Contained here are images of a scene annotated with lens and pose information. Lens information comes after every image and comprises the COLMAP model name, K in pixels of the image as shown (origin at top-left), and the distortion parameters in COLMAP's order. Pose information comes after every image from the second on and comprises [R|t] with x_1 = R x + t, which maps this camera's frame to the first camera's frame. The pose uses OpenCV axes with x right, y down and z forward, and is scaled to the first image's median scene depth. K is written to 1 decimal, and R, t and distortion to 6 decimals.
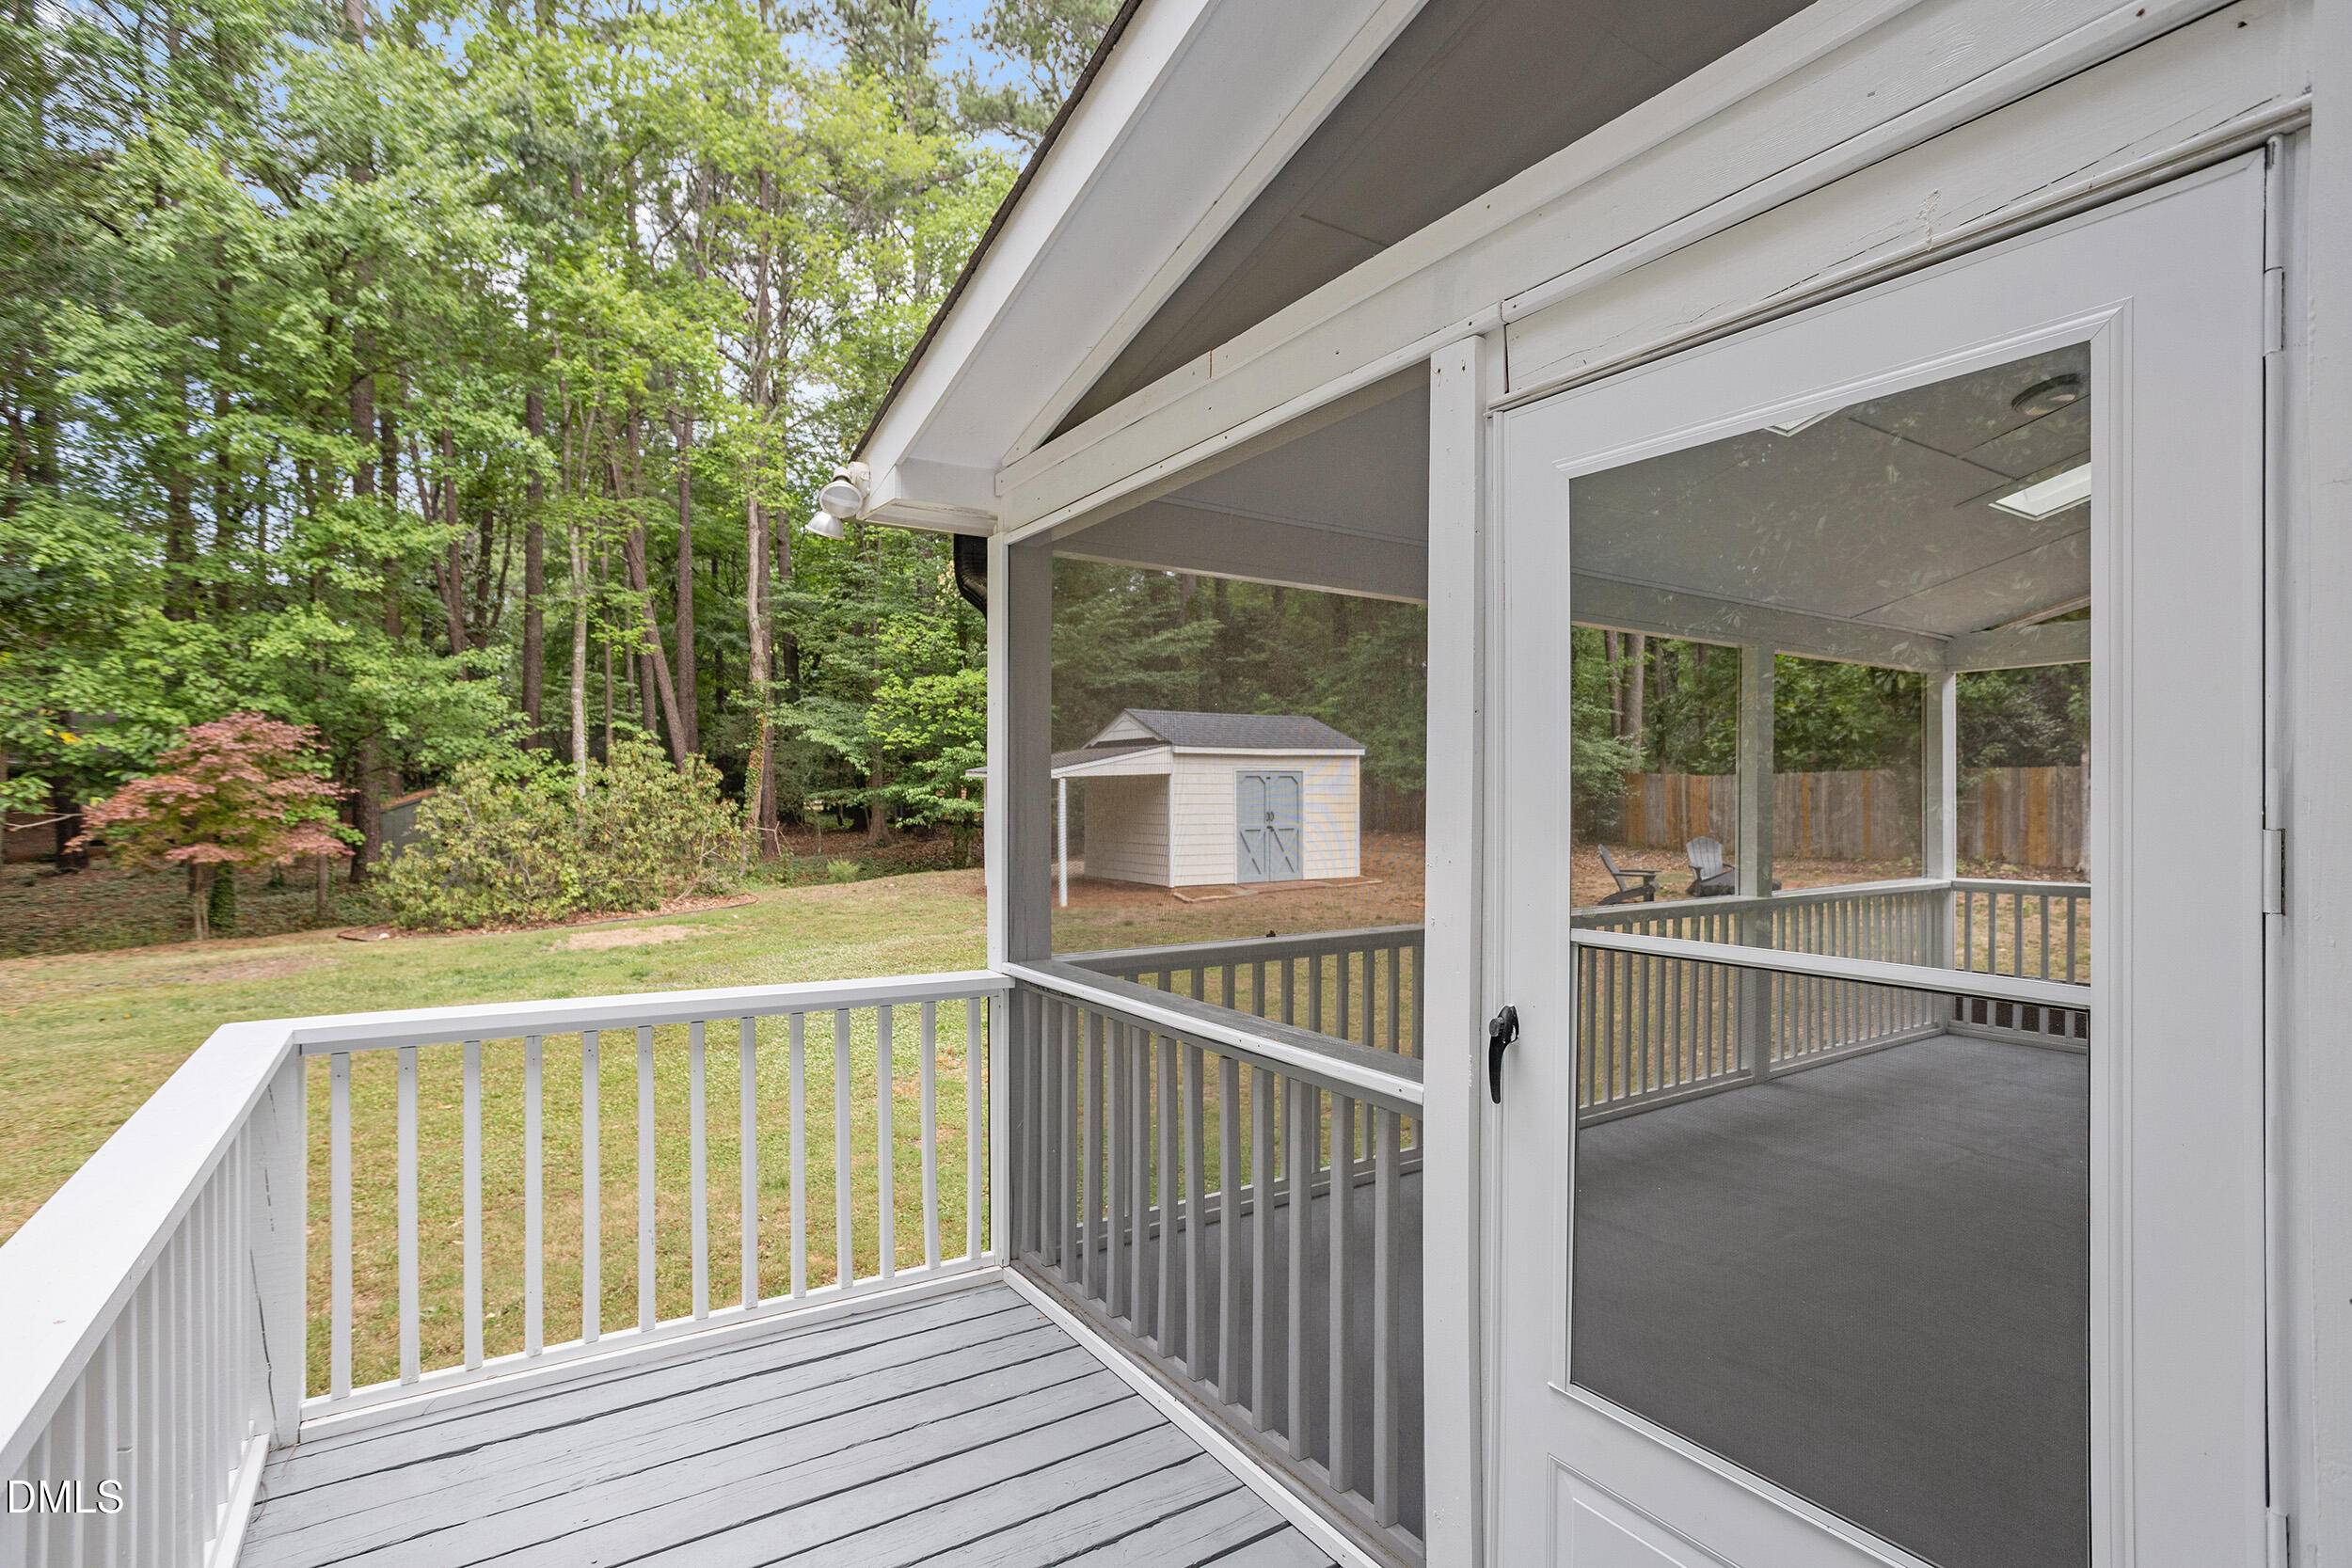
lens RADIAL K [[1127.5, 0, 1176.4], [0, 1127.5, 792.6], [0, 0, 1]] dist [-0.012088, 0.007378]
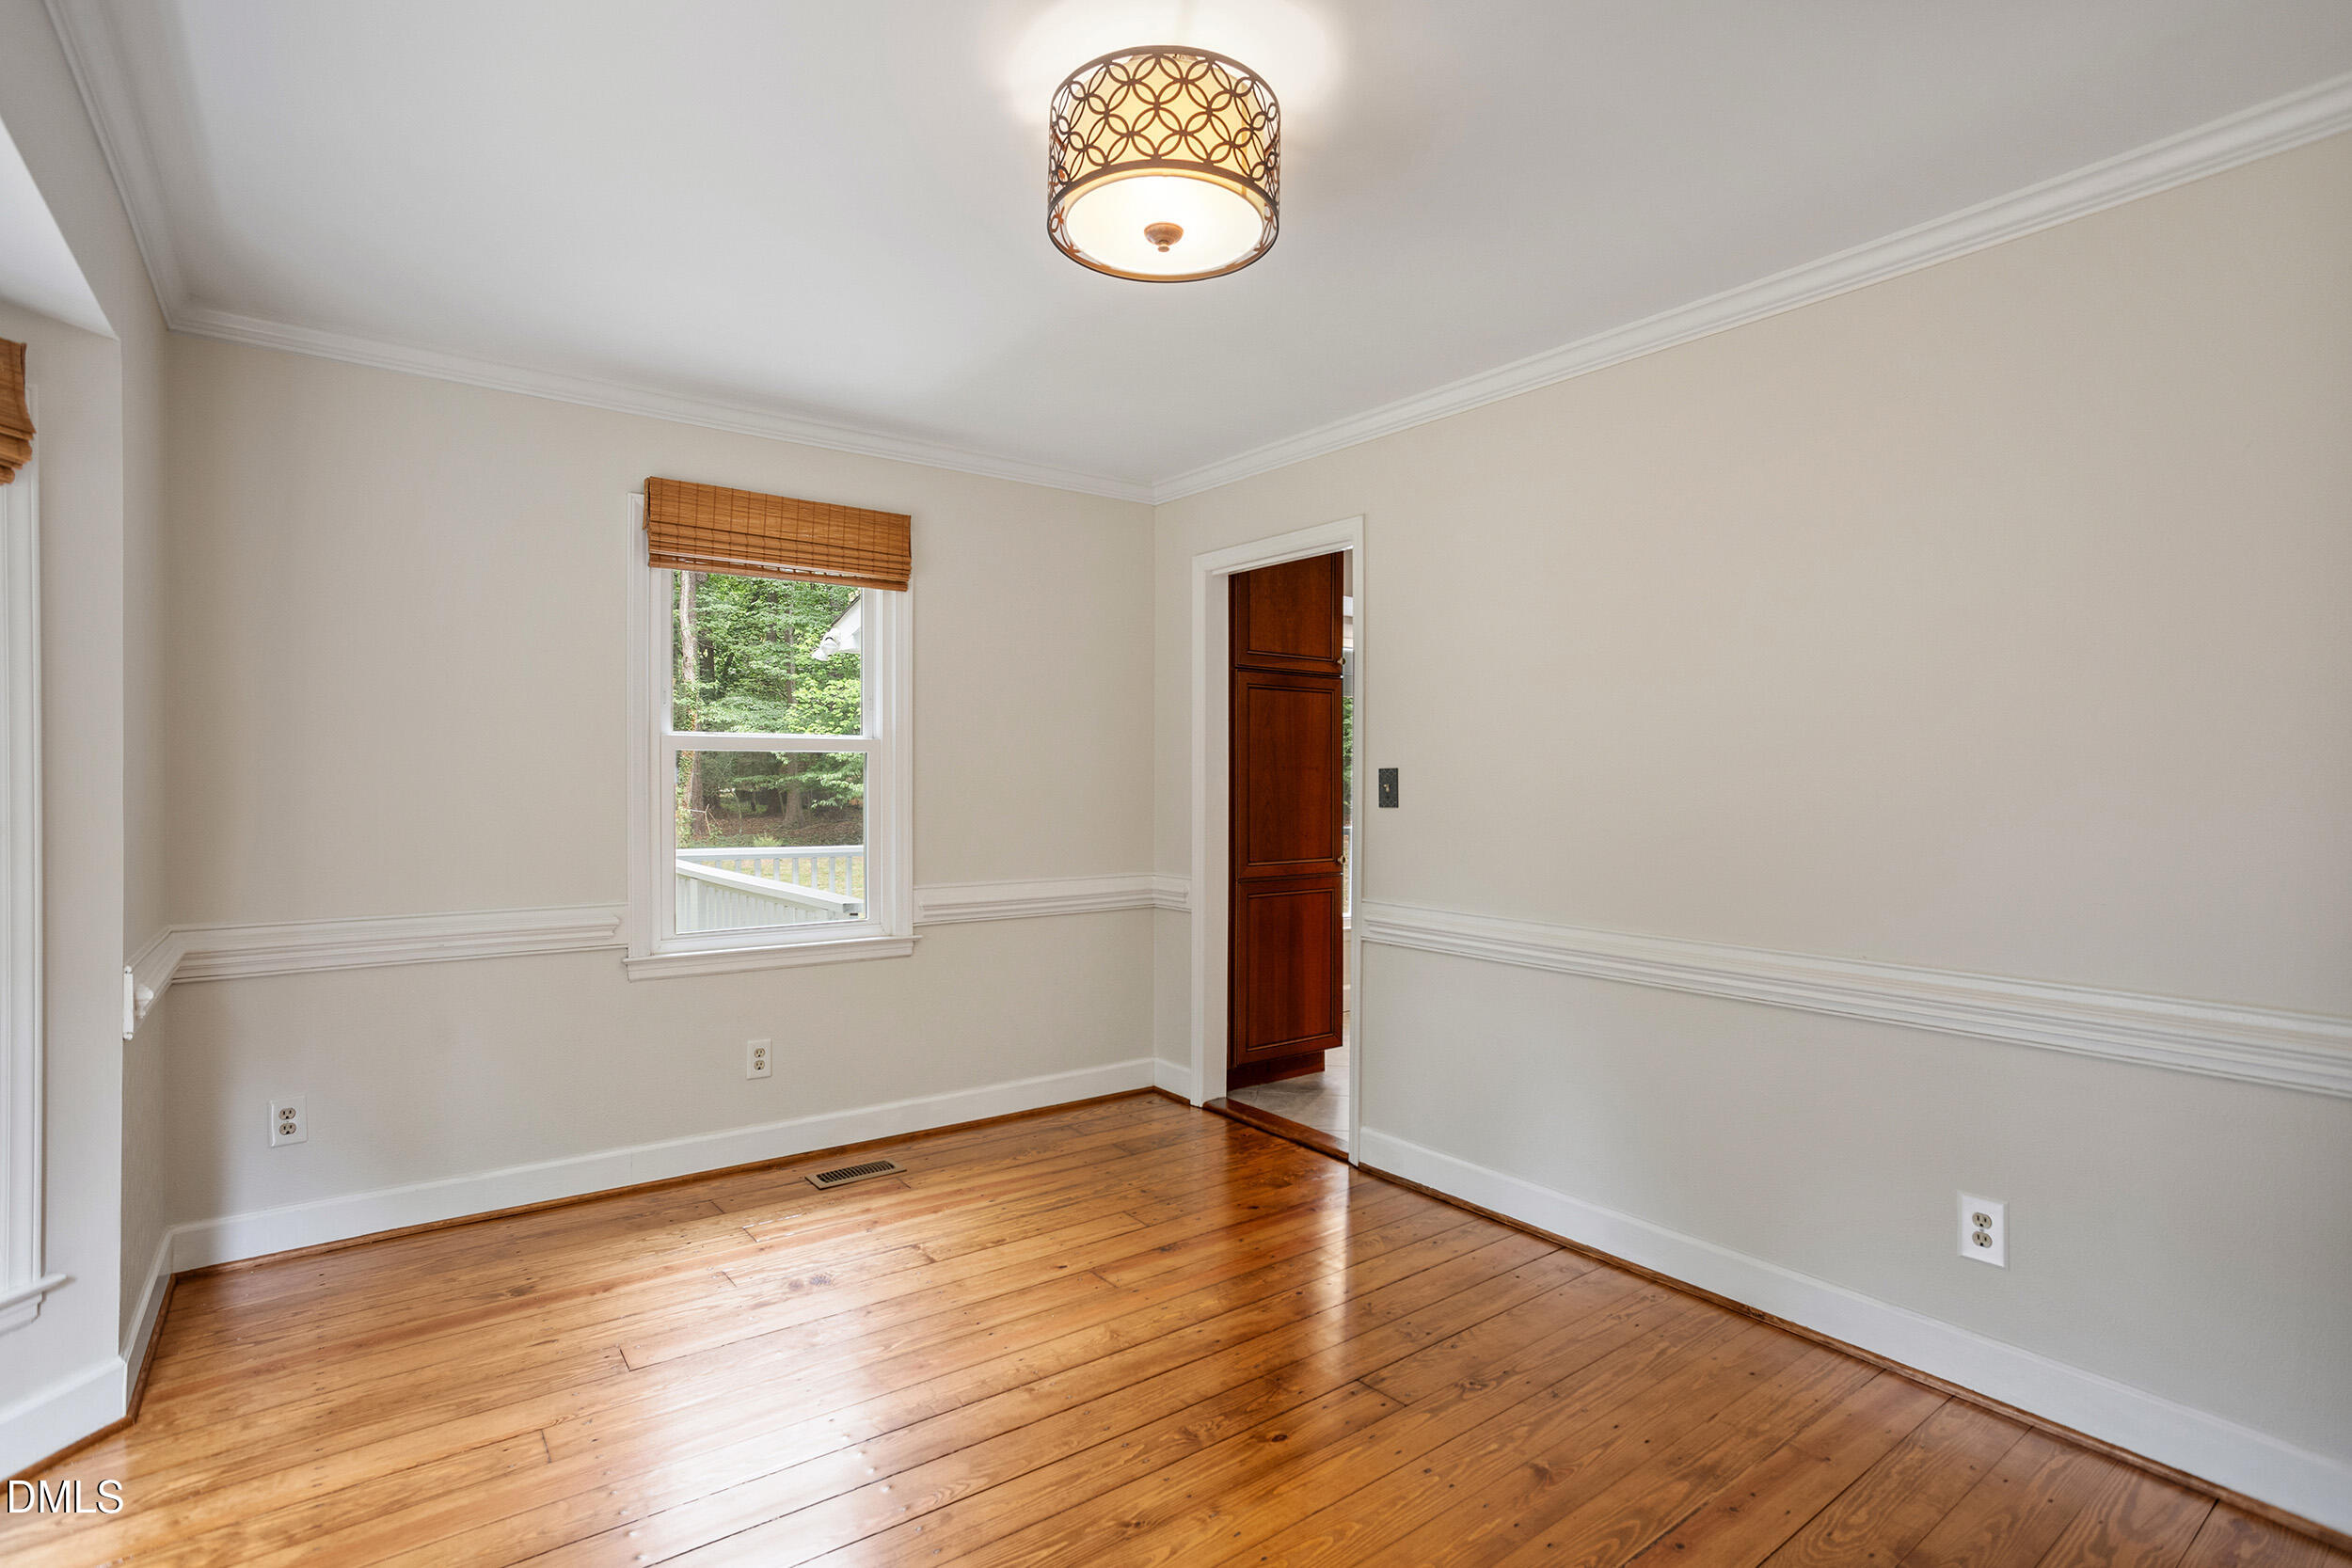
lens RADIAL K [[1127.5, 0, 1173.7], [0, 1127.5, 802.4], [0, 0, 1]] dist [-0.012088, 0.007378]
pose [[0.996589, -0.004466, 0.082407, 0.030629], [0.003101, 0.999856, 0.016685, 0.006994], [-0.082470, -0.016373, 0.996459, -0.210034]]
